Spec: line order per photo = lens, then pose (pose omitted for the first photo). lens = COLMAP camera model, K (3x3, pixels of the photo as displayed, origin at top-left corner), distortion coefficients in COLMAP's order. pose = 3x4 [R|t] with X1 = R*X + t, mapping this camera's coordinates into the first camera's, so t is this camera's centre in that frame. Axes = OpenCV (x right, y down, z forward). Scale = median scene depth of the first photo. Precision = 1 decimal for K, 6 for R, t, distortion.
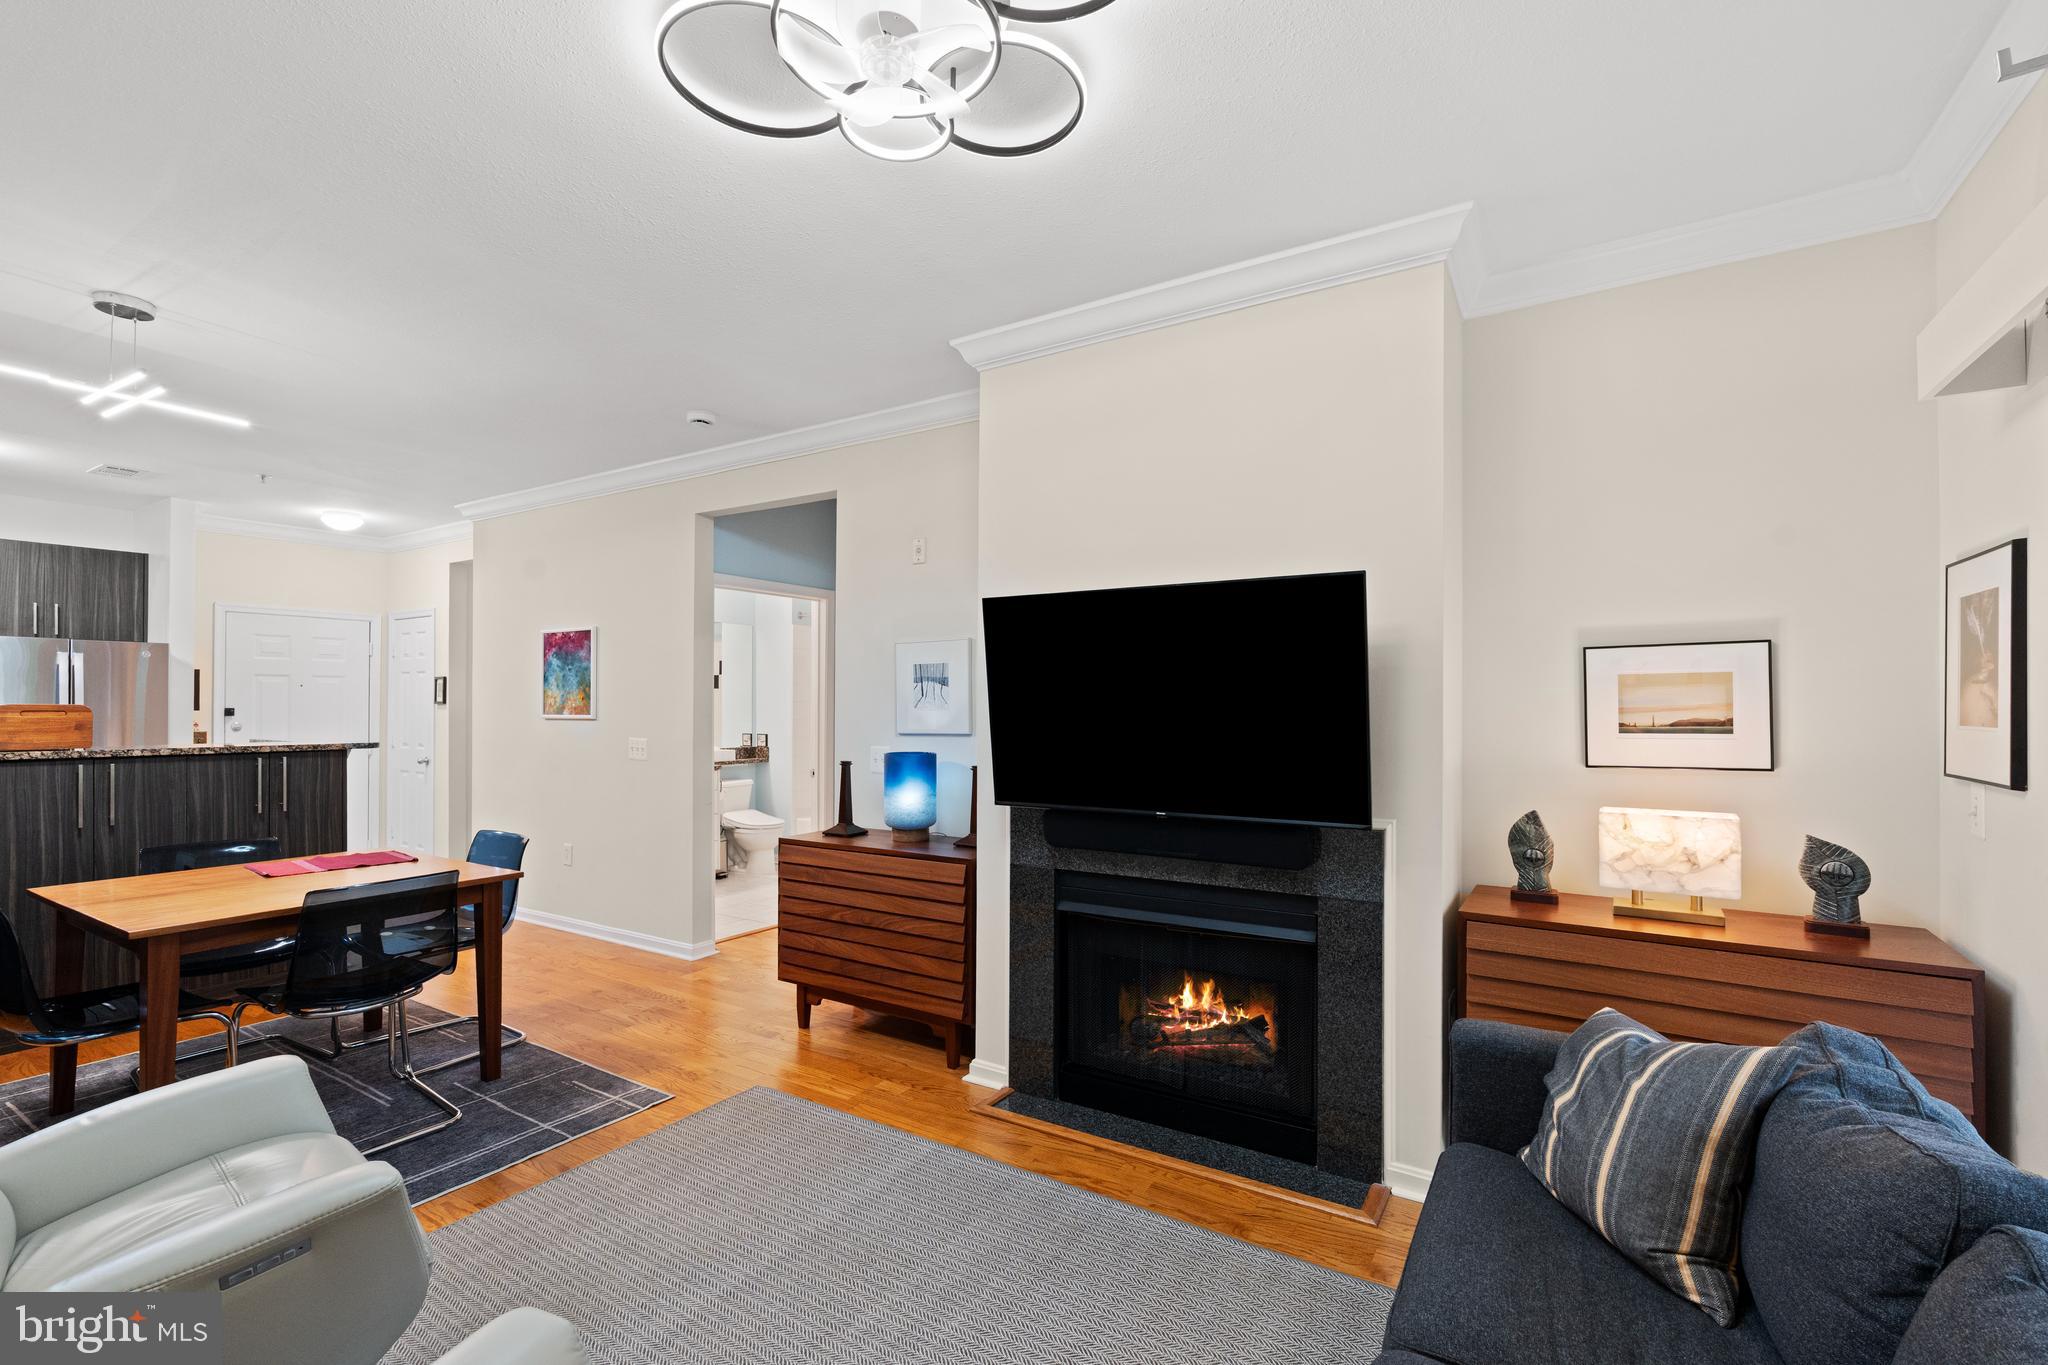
lens RADIAL K [[901.8, 0, 1018.6], [0, 901.8, 704.3], [0, 0, 1]] dist [-0.004898, 0.001557]
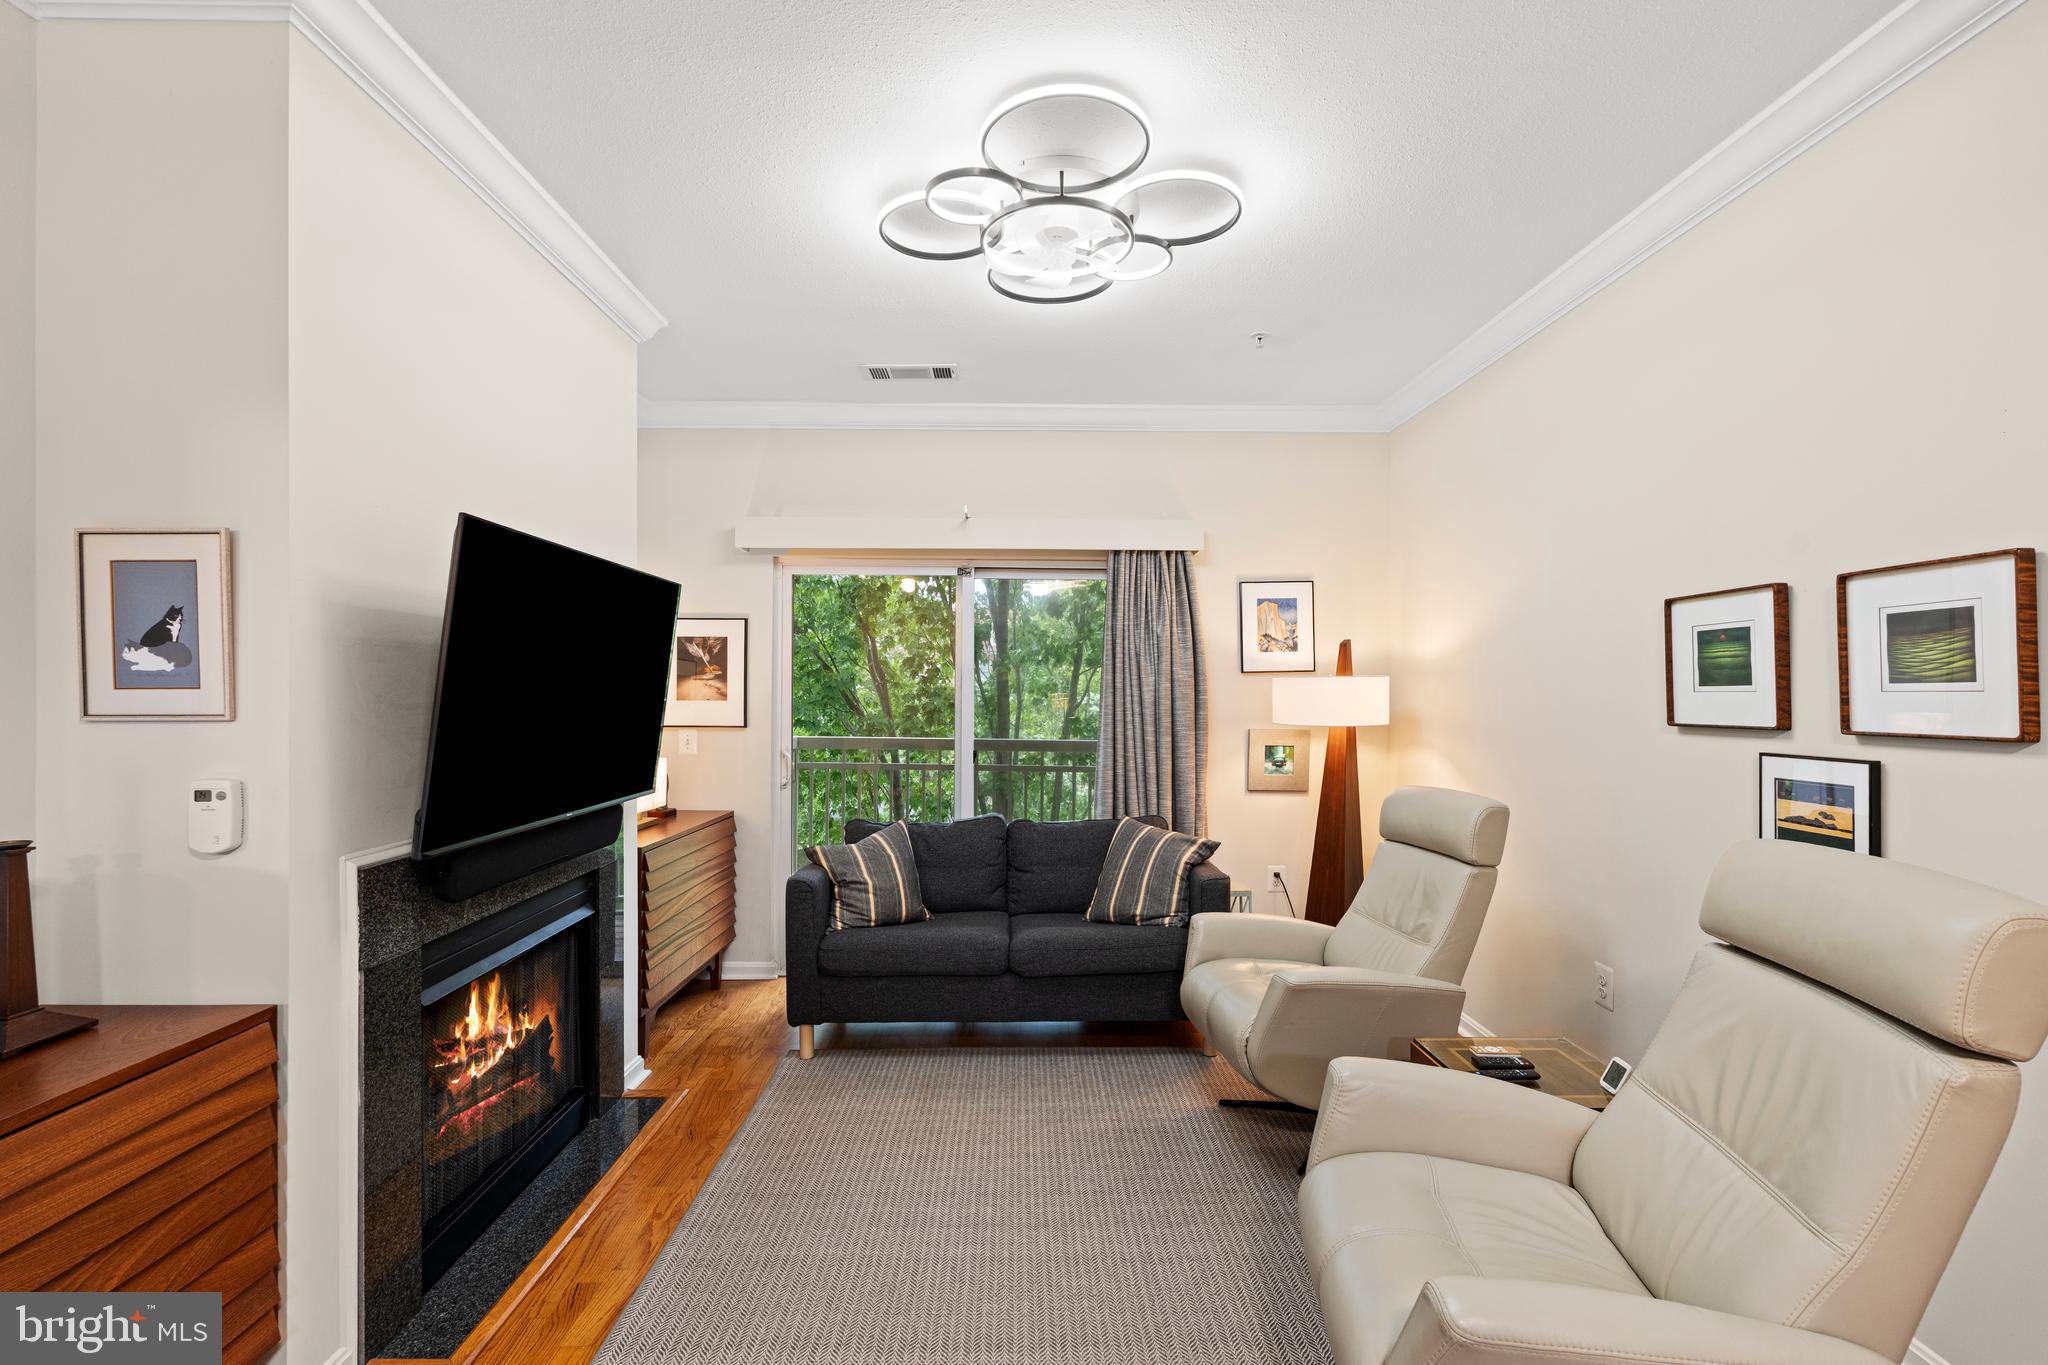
lens RADIAL K [[901.8, 0, 1035.7], [0, 901.8, 691.1], [0, 0, 1]] dist [-0.004898, 0.001557]
pose [[-0.550698, -0.001823, 0.834702, -0.697079], [-0.004170, 0.999991, -0.000567, -0.000067], [-0.834694, -0.003793, -0.550701, 0.939401]]
